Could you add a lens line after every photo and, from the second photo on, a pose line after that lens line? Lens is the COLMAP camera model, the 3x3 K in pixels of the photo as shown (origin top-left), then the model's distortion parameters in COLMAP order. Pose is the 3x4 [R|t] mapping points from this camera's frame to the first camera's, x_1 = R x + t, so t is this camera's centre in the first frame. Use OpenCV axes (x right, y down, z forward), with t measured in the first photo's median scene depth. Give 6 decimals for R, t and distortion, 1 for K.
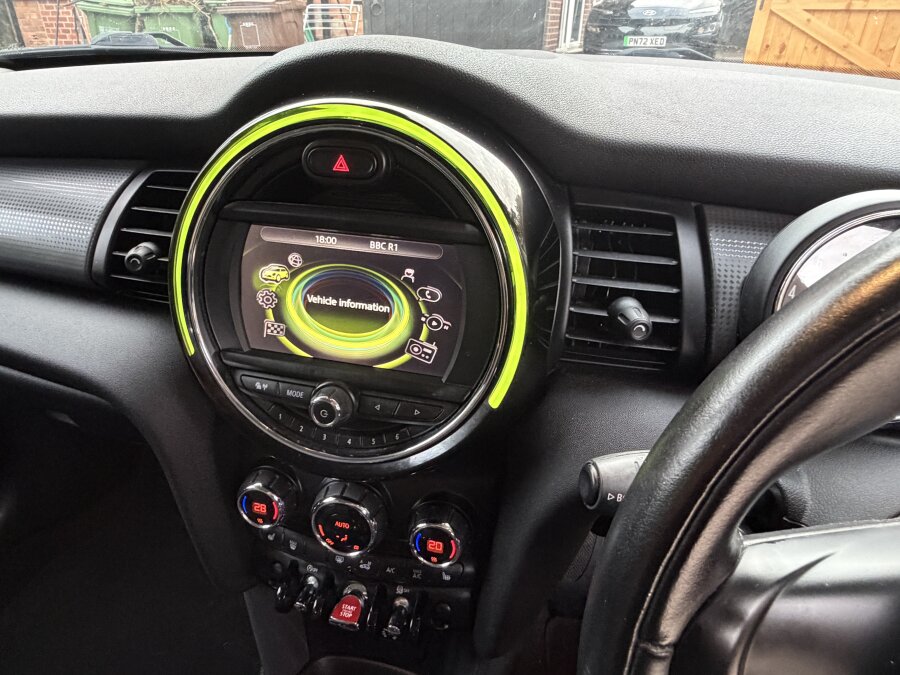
lens RADIAL K [[606.3, 0, 428.5], [0, 606.3, 334.9], [0, 0, 1]] dist [-0.023442, -0.000086]
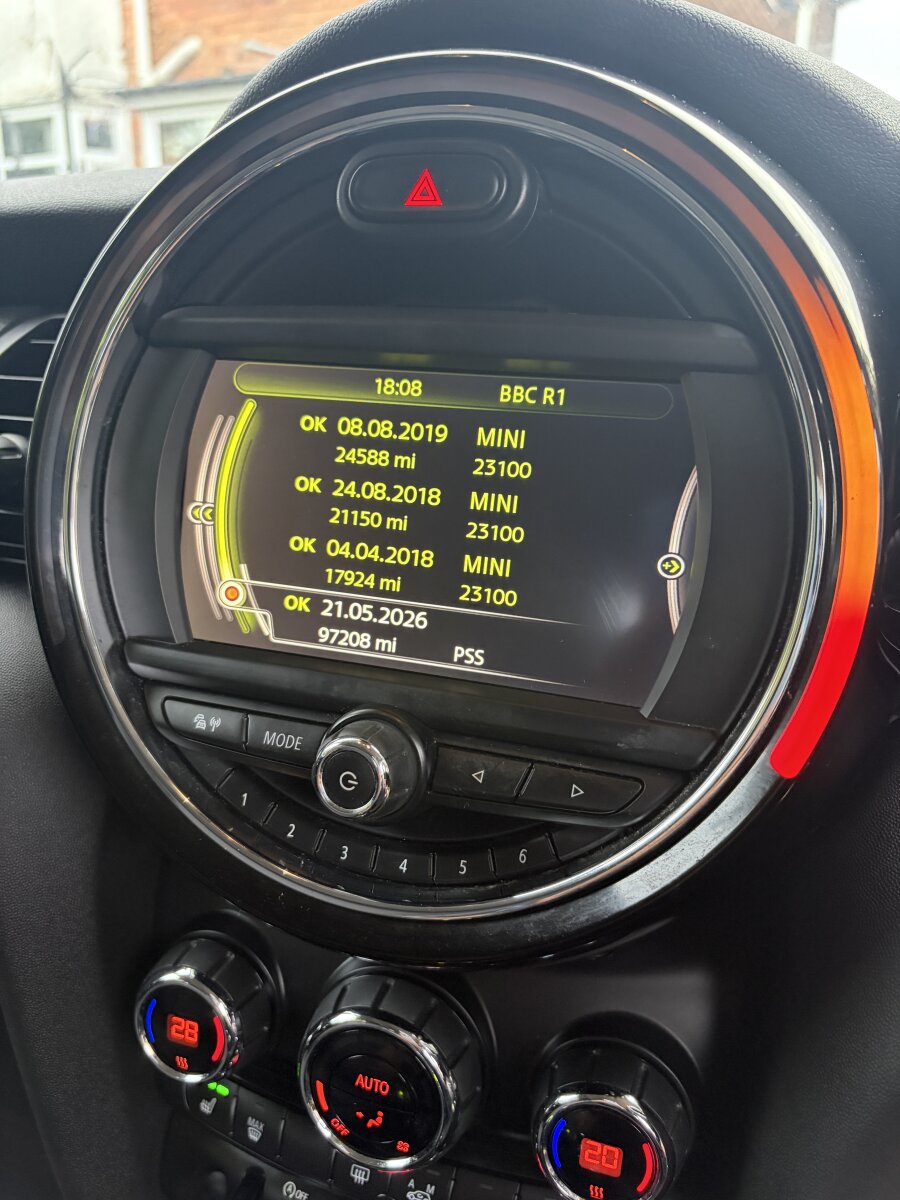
lens RADIAL K [[952.2, 0, 454.4], [0, 952.2, 592.7], [0, 0, 1]] dist [-0.006472, -0.028633]
pose [[0.996943, 0.031340, -0.071576, -0.054808], [-0.044570, 0.980486, -0.191469, 0.114046], [0.064179, 0.194074, 0.978885, 0.327104]]
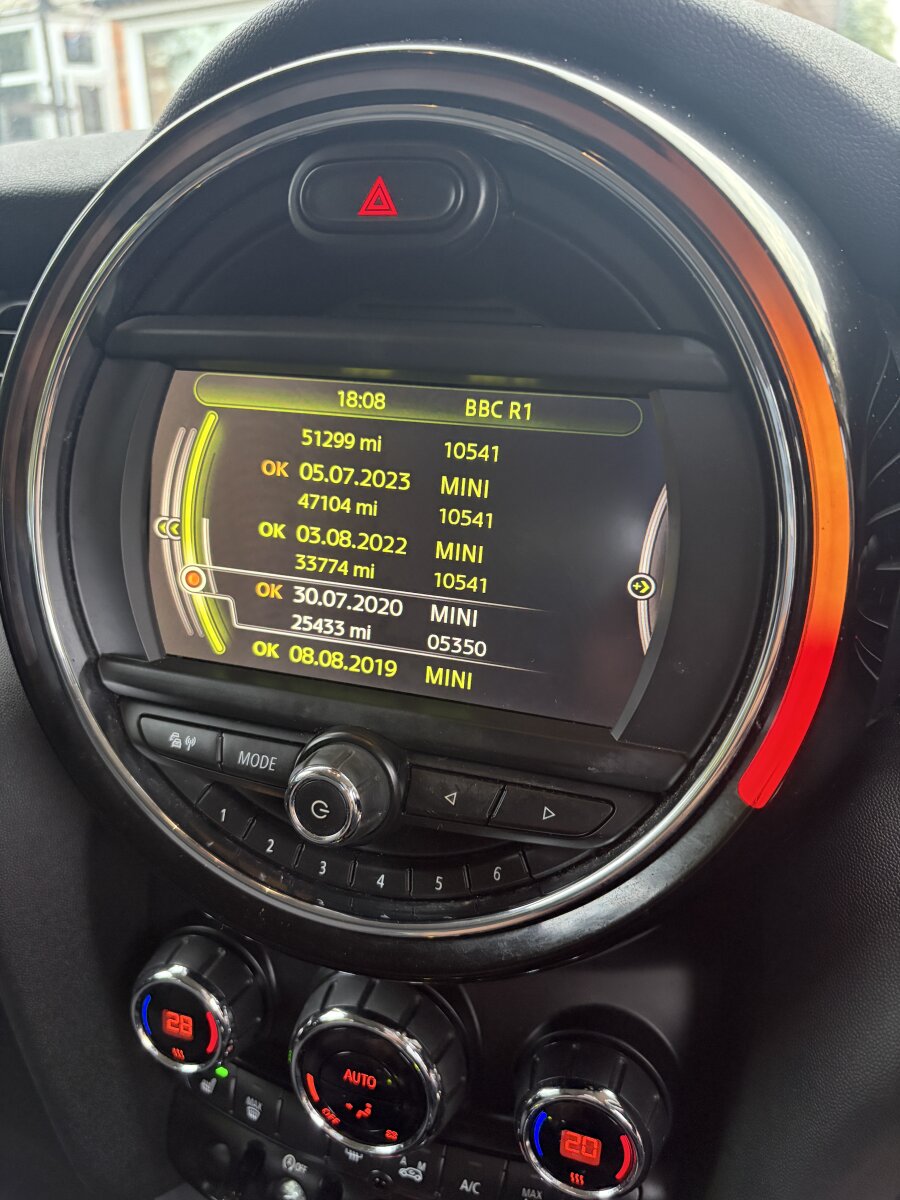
lens RADIAL K [[952.2, 0, 451.9], [0, 952.2, 599.8], [0, 0, 1]] dist [-0.006472, -0.028633]
pose [[0.996738, 0.014999, -0.079296, -0.032473], [-0.023222, 0.994325, -0.103823, 0.049640], [0.077288, 0.105326, 0.991430, 0.328146]]
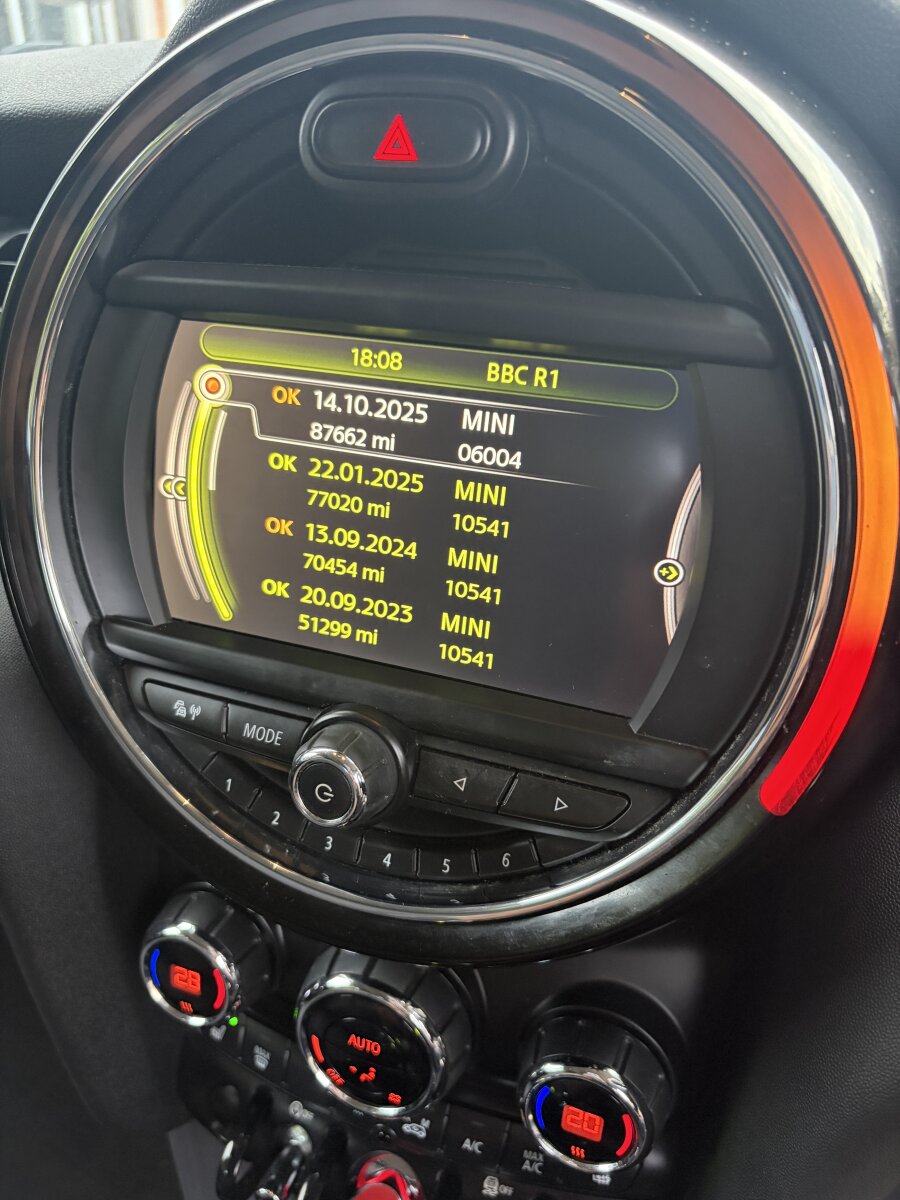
lens RADIAL K [[952.2, 0, 456.7], [0, 952.2, 599.3], [0, 0, 1]] dist [-0.006472, -0.028633]
pose [[0.993456, 0.050443, -0.102473, -0.027355], [-0.052425, 0.998484, -0.016743, 0.009508], [0.101473, 0.022005, 0.994595, 0.357924]]
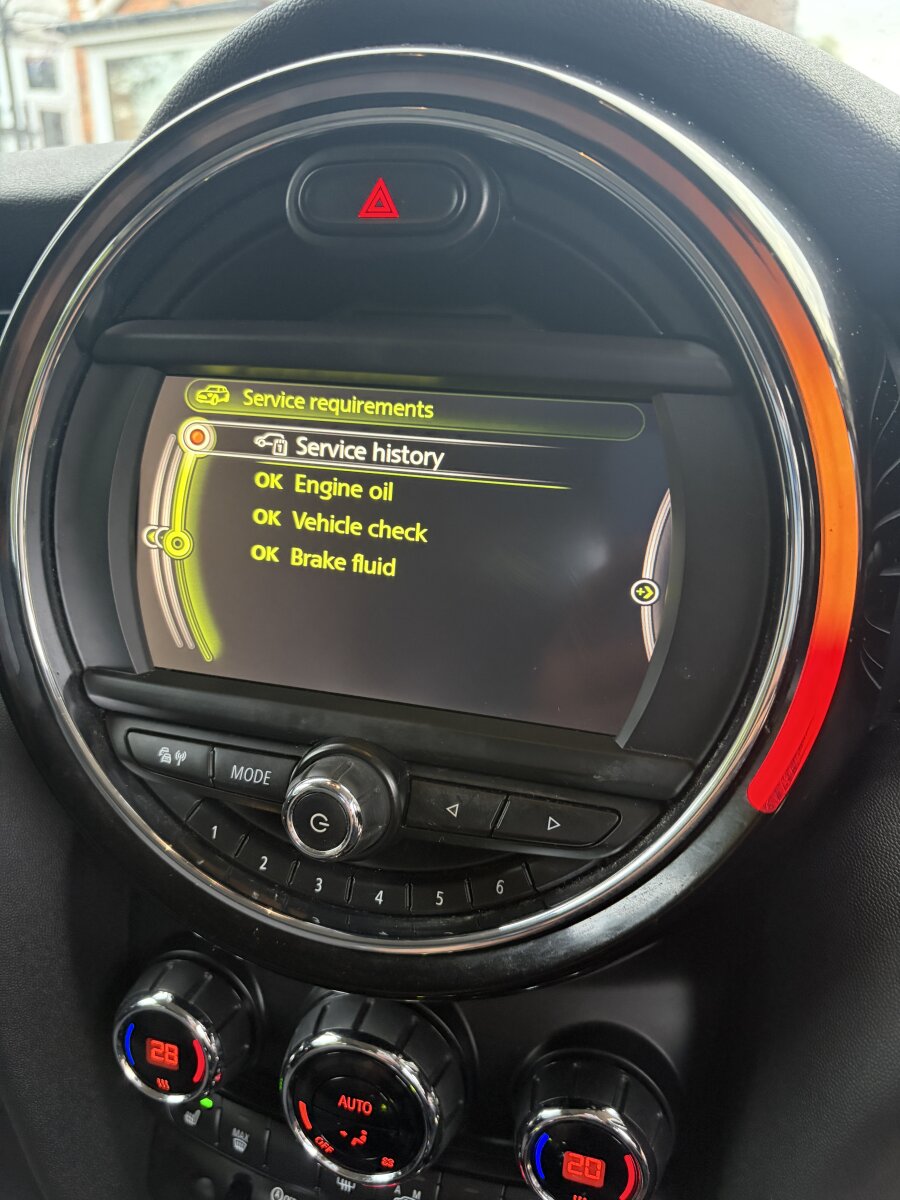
lens RADIAL K [[952.2, 0, 458.0], [0, 952.2, 599.0], [0, 0, 1]] dist [-0.006472, -0.028633]
pose [[0.999283, 0.008177, -0.036970, -0.055119], [-0.012979, 0.991222, -0.131566, 0.060022], [0.035570, 0.131952, 0.990618, 0.337884]]
